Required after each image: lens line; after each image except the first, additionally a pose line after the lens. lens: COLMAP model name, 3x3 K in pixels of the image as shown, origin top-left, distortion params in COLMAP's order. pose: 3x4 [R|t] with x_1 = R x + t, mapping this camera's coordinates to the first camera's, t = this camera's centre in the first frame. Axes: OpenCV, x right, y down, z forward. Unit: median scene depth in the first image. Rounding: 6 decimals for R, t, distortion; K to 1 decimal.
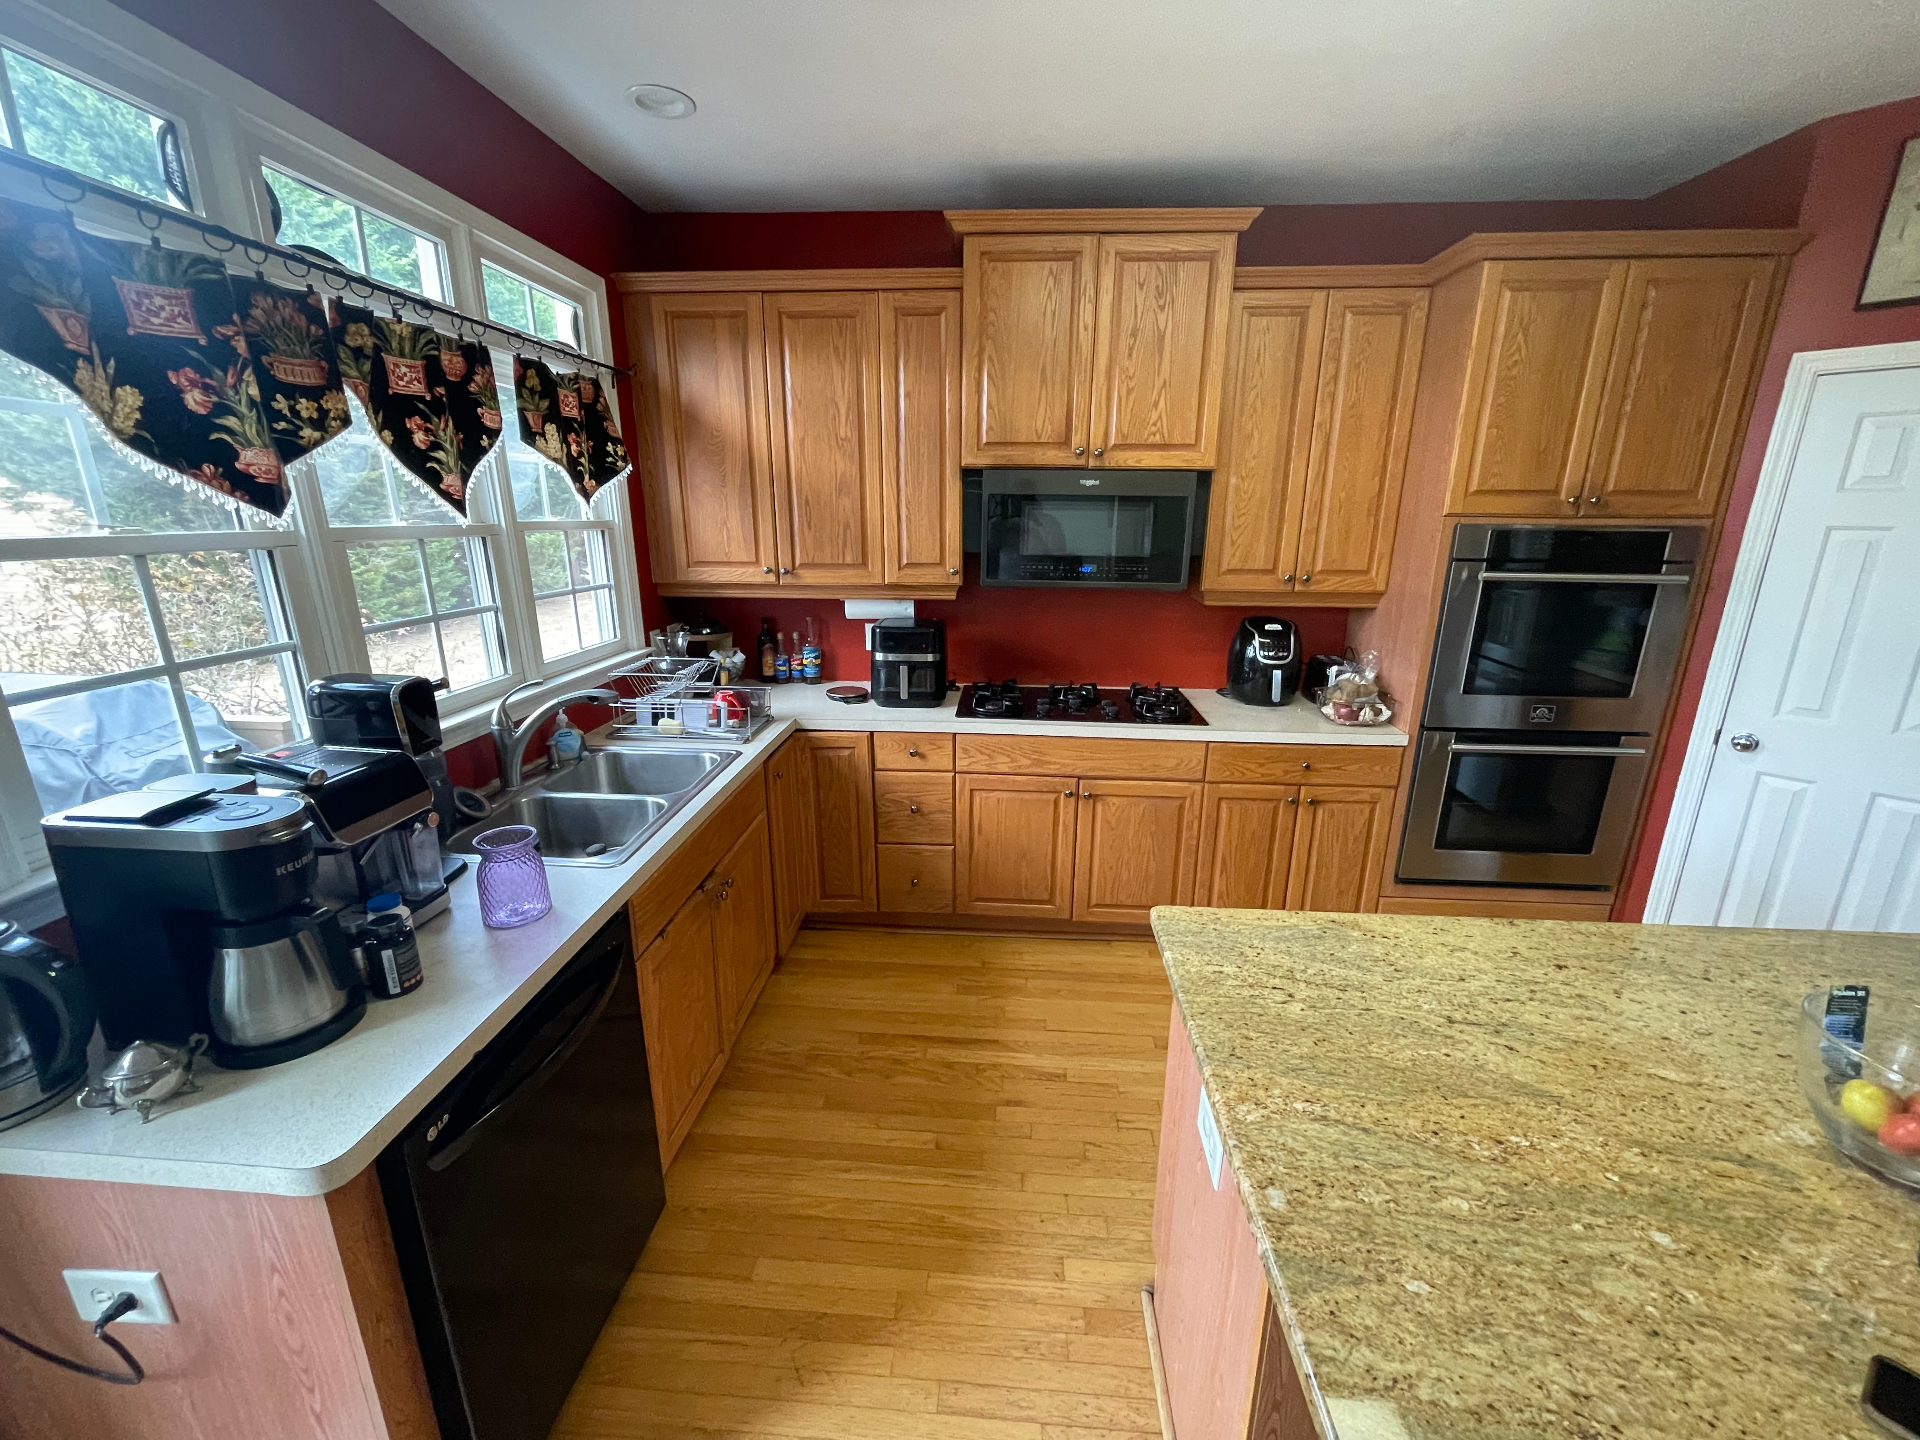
lens RADIAL K [[772.8, 0, 963.1], [0, 772.8, 722.1], [0, 0, 1]] dist [-0.002933, -0.000690]
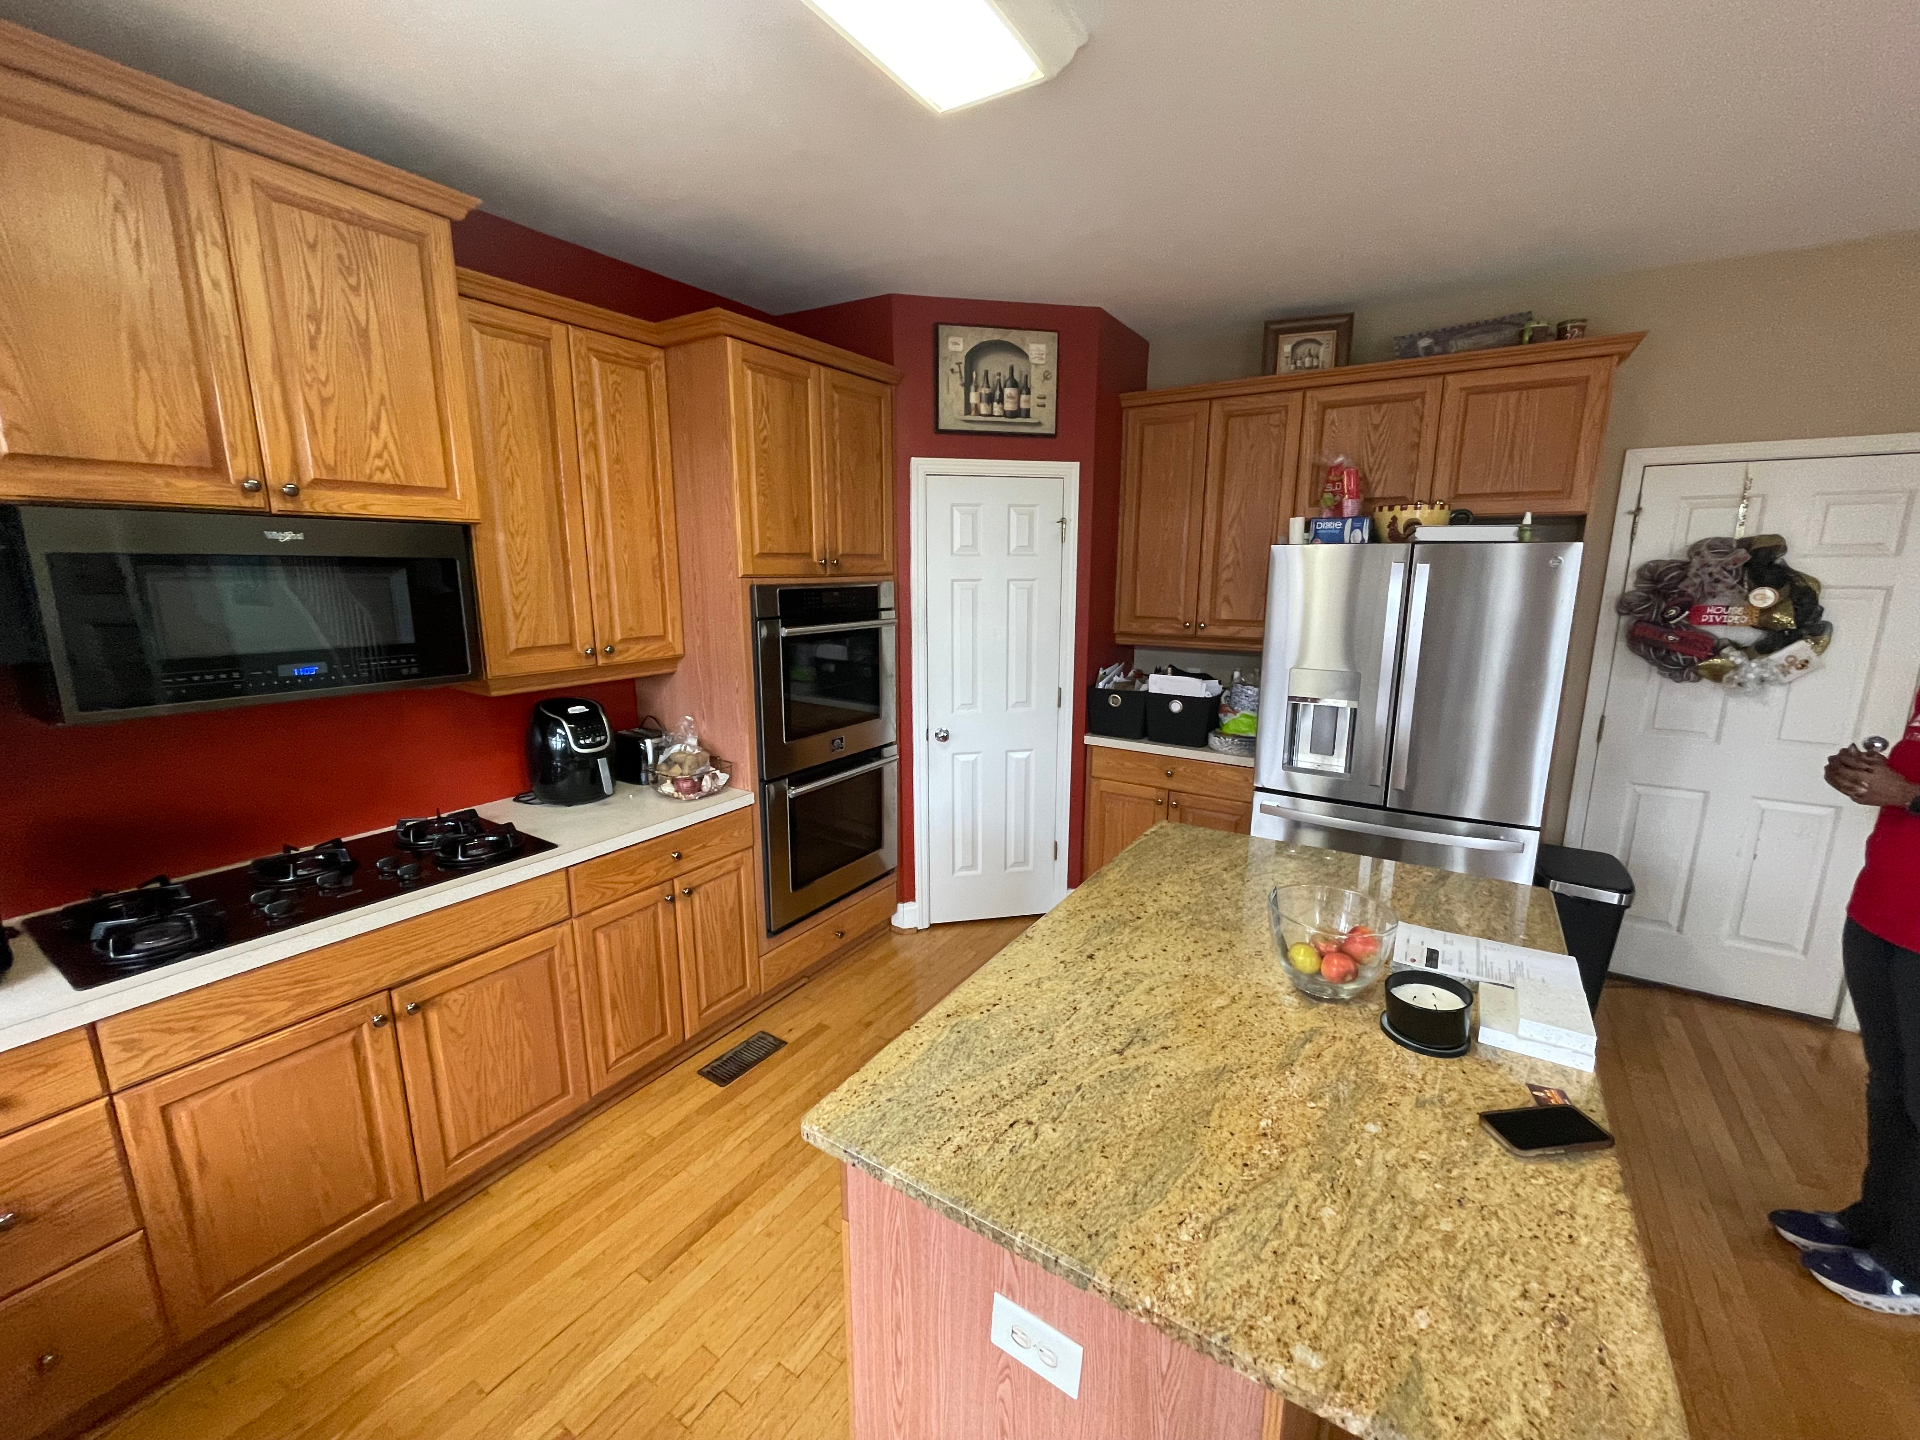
lens RADIAL K [[772.8, 0, 963.1], [0, 772.8, 722.1], [0, 0, 1]] dist [-0.002933, -0.000690]
pose [[0.481880, -0.180941, 0.857352, -0.133135], [0.234264, 0.969434, 0.072927, -0.080422], [-0.844341, 0.165704, 0.509539, 0.241247]]
